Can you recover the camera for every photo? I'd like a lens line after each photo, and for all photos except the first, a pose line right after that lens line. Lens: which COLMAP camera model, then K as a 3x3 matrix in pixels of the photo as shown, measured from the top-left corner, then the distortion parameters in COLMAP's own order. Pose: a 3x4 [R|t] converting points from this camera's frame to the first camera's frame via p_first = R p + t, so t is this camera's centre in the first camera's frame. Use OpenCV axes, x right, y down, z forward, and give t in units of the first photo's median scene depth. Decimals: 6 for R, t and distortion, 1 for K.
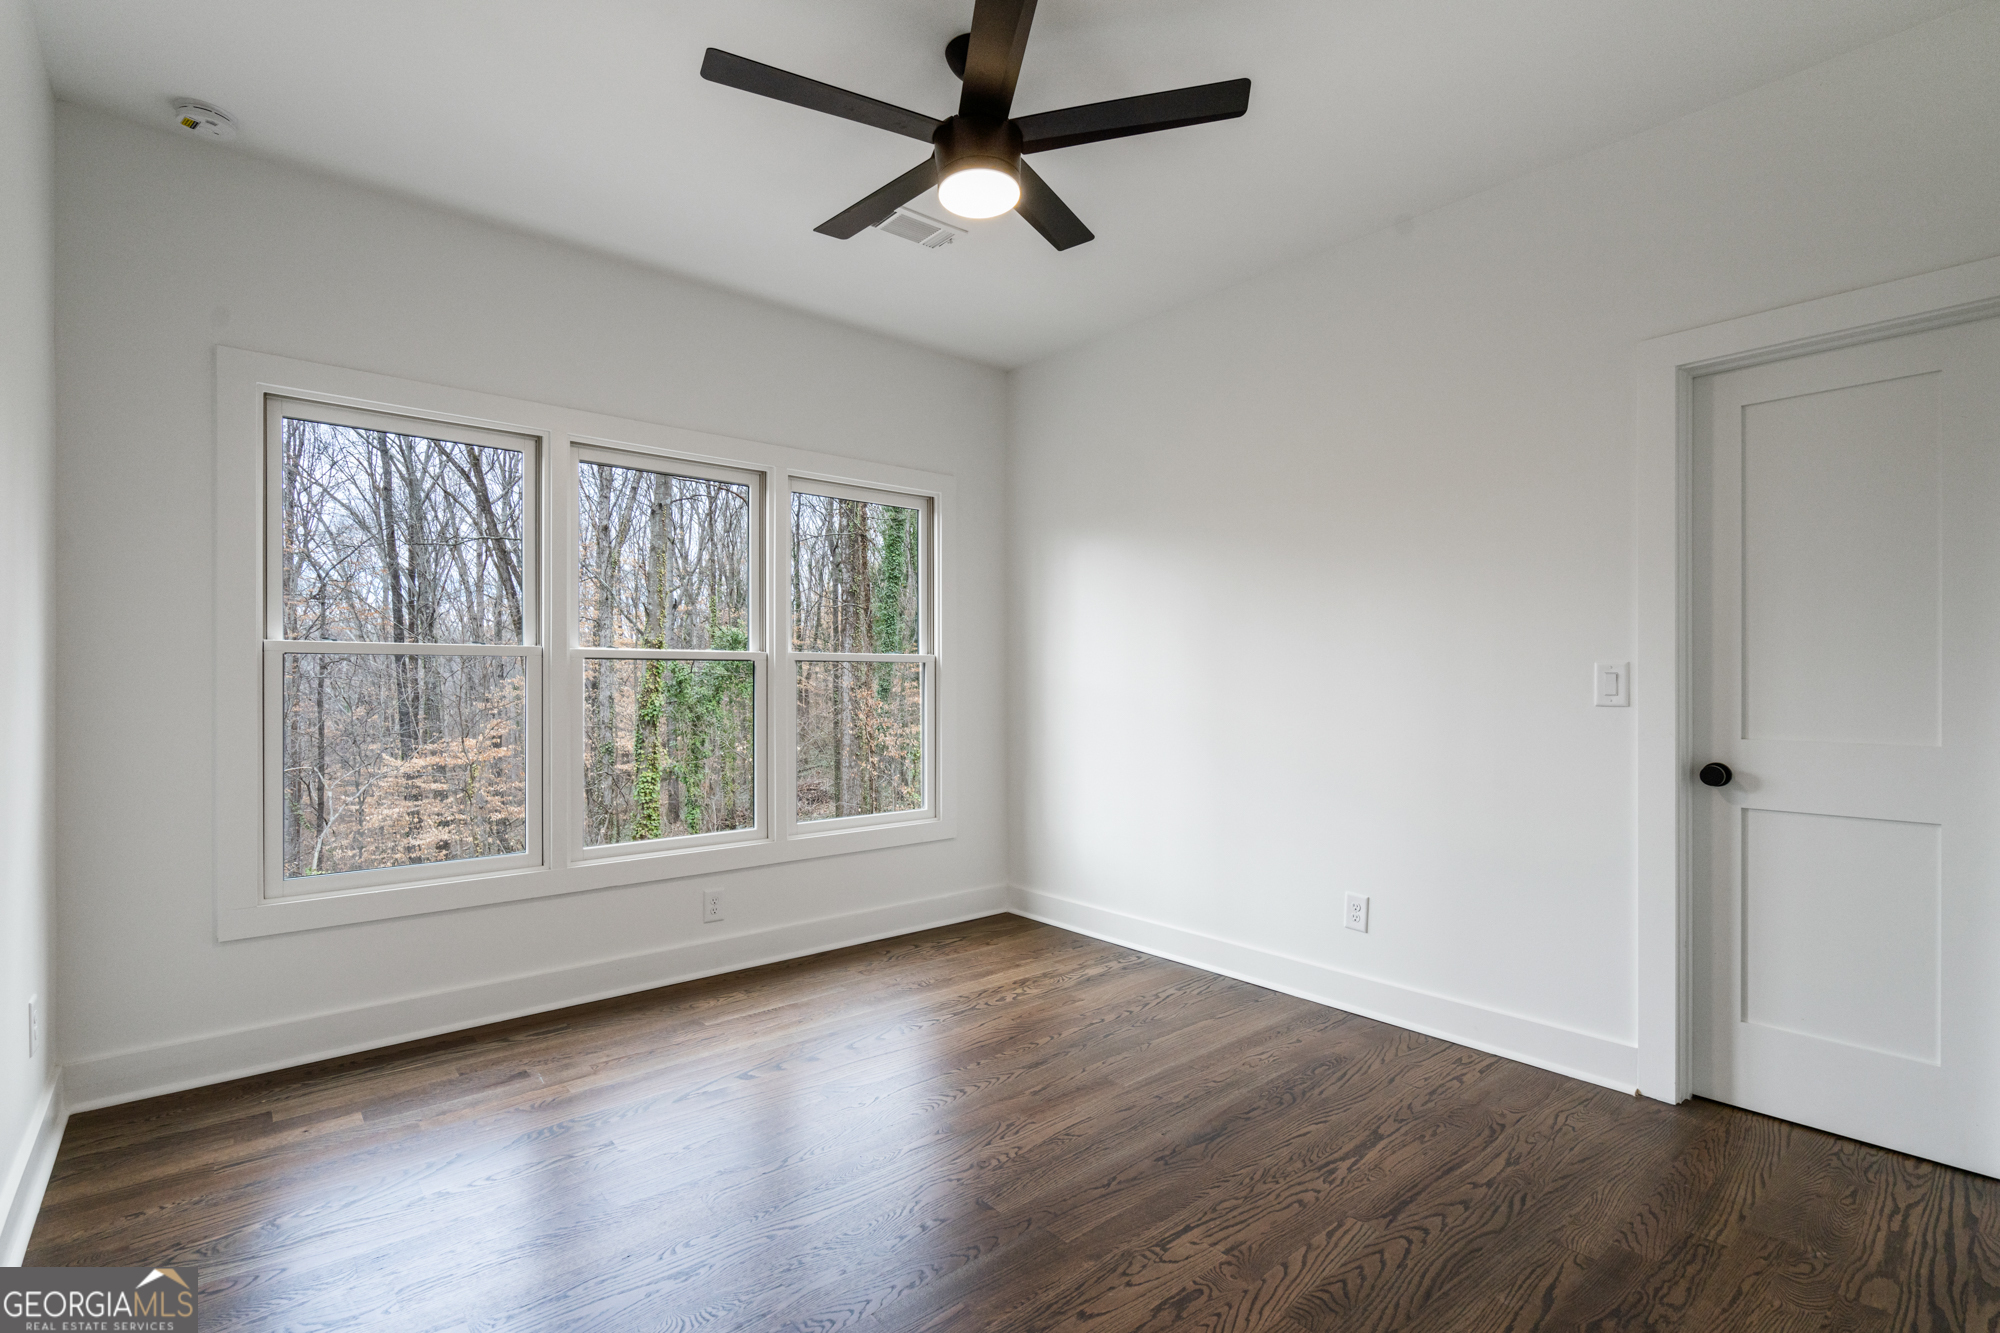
lens RADIAL K [[931.8, 0, 1000.0], [0, 931.8, 666.5], [0, 0, 1]] dist [-0.003702, 0.000275]
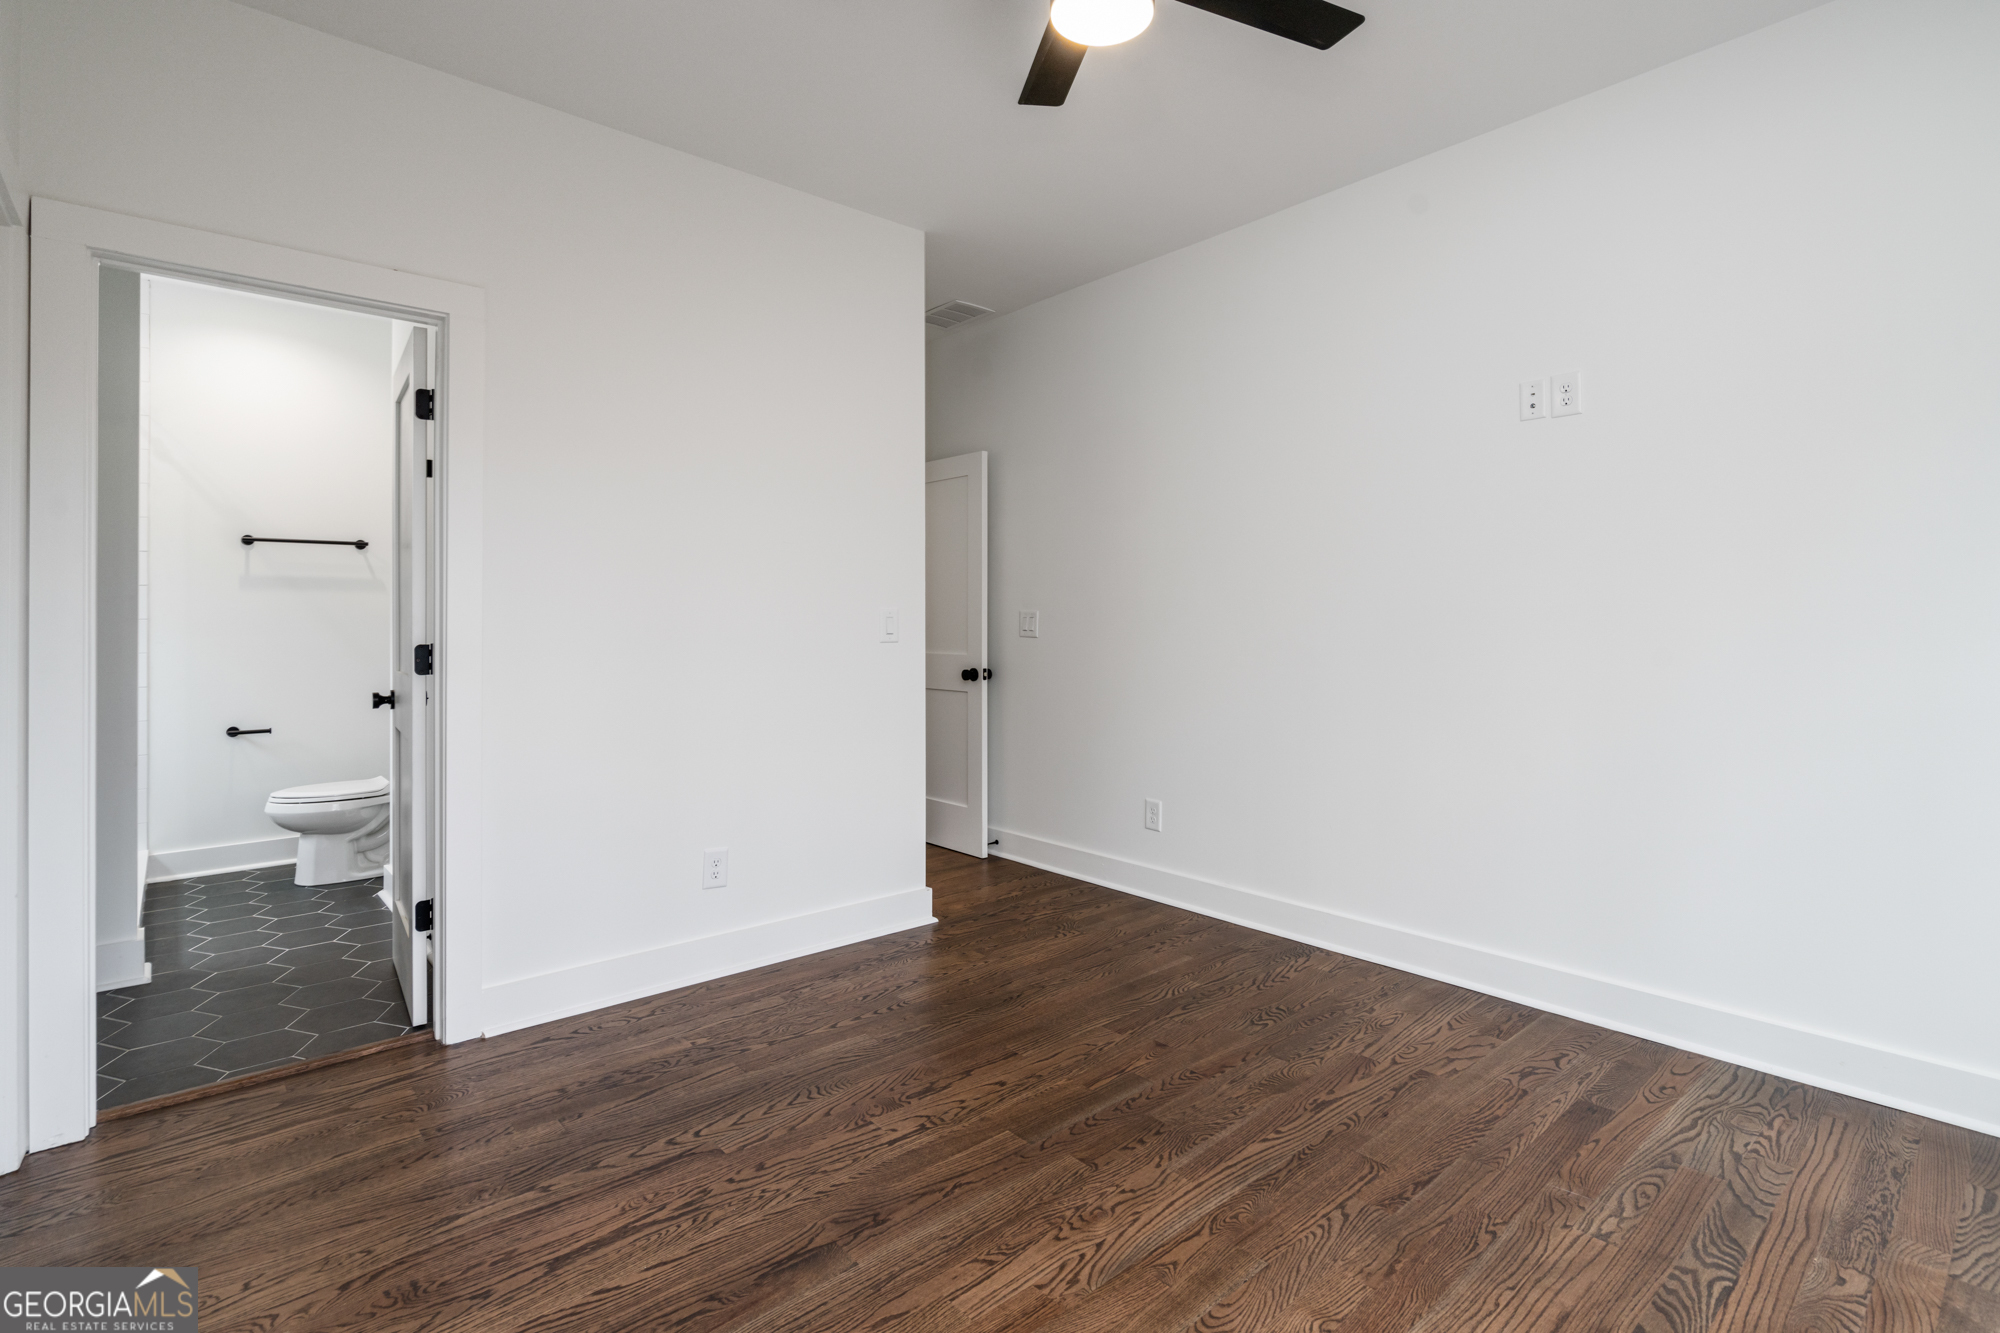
lens RADIAL K [[924.6, 0, 1009.4], [0, 924.6, 621.4], [0, 0, 1]] dist [-0.000392, 0.000538]
pose [[-0.999952, 0.000895, -0.009734, 0.063786], [0.001034, 0.999897, -0.014332, 0.021385], [0.009720, -0.014341, -0.999850, 1.681701]]
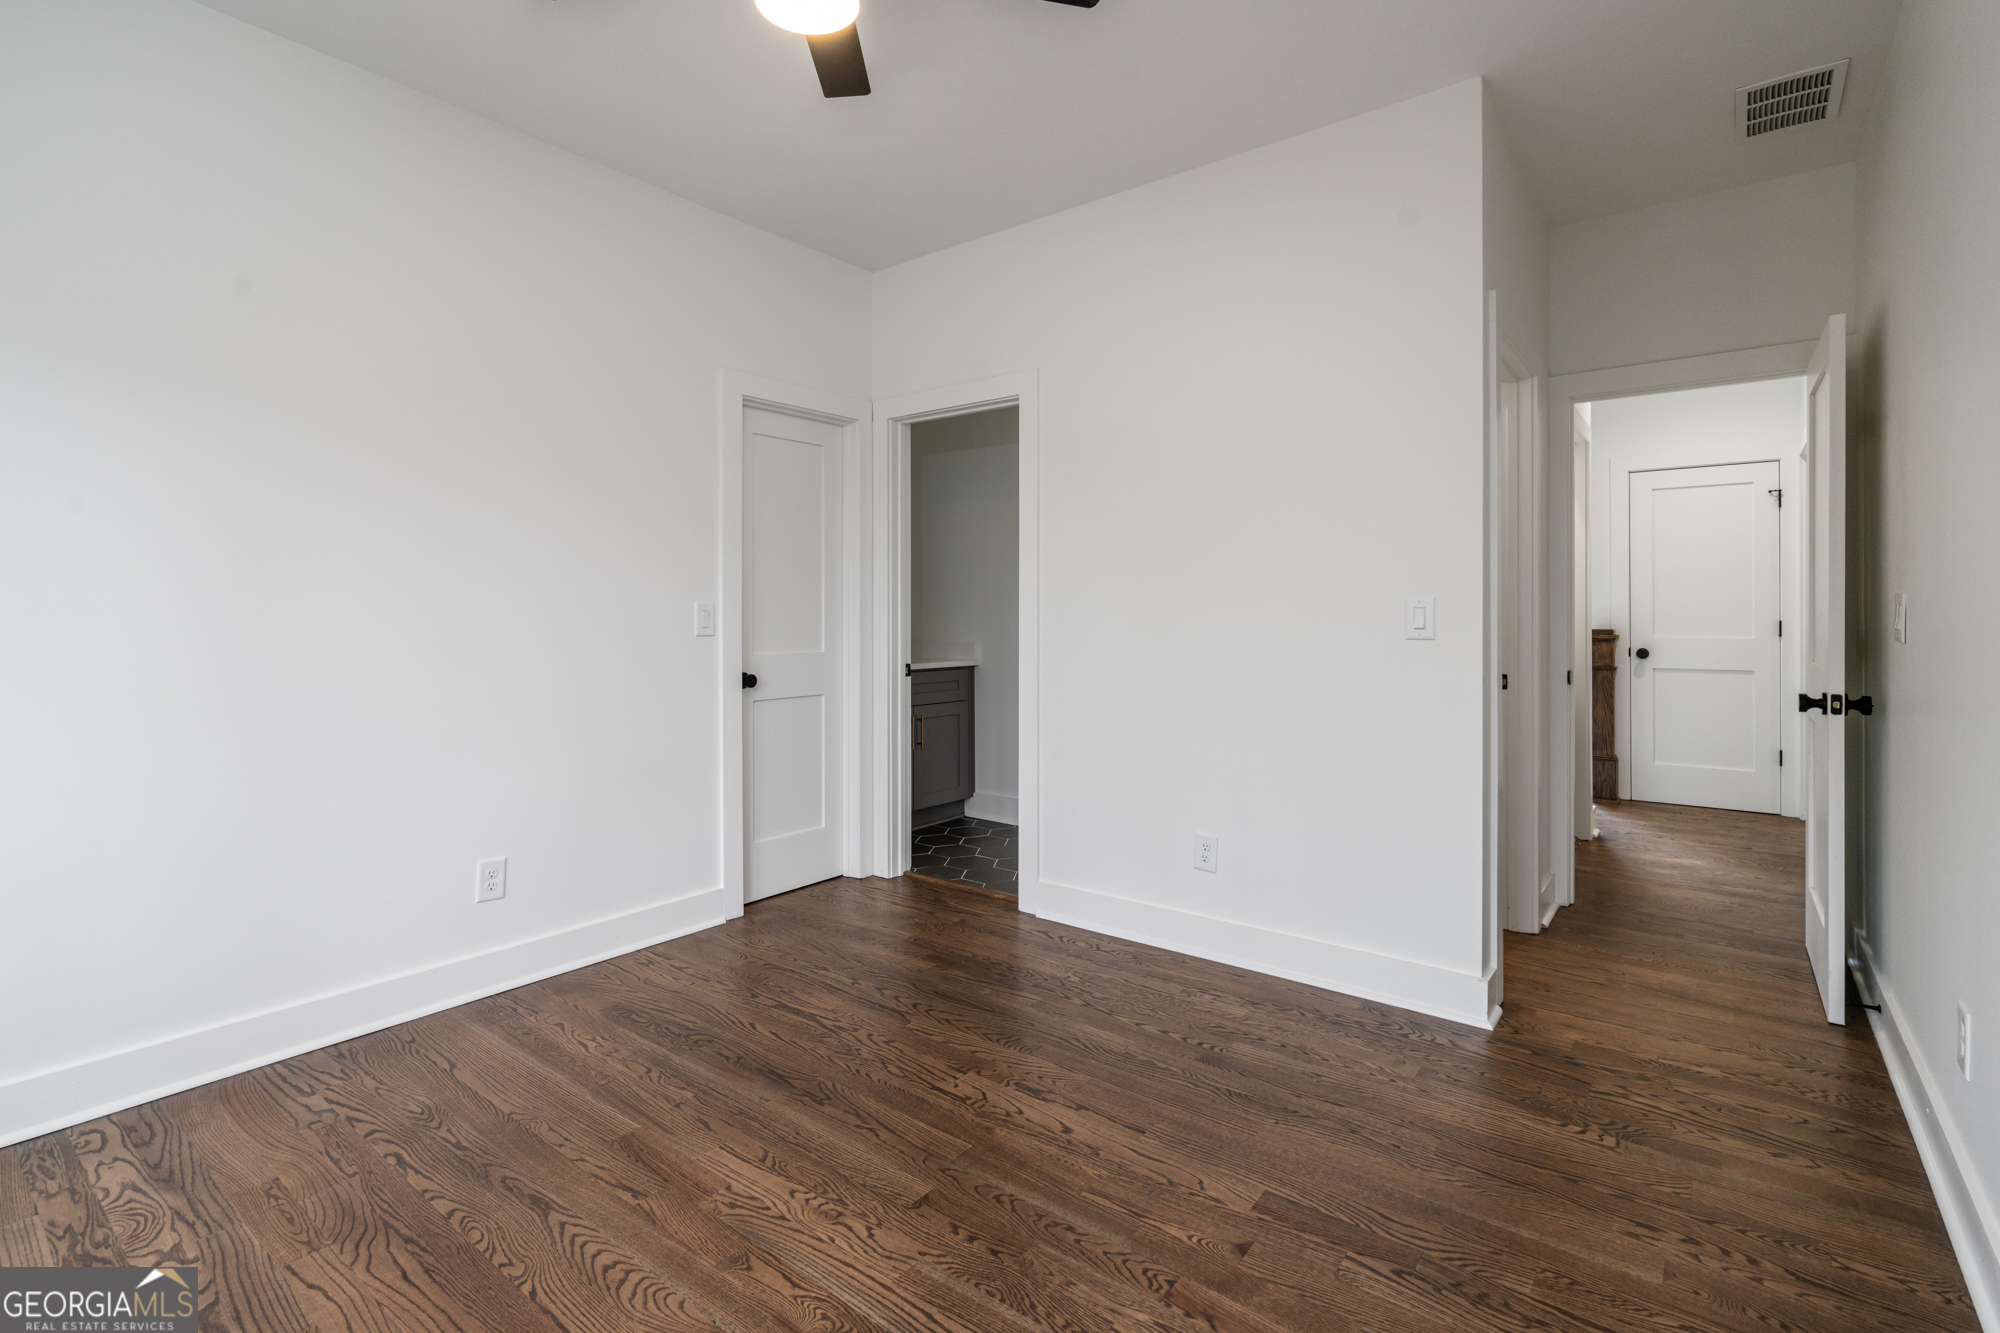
lens RADIAL K [[924.6, 0, 1009.4], [0, 924.6, 621.4], [0, 0, 1]] dist [-0.000392, 0.000538]
pose [[-0.205597, -0.006139, 0.978617, -0.765235], [-0.009308, 0.999947, 0.004317, 0.014493], [-0.978592, -0.008222, -0.205644, 0.939078]]
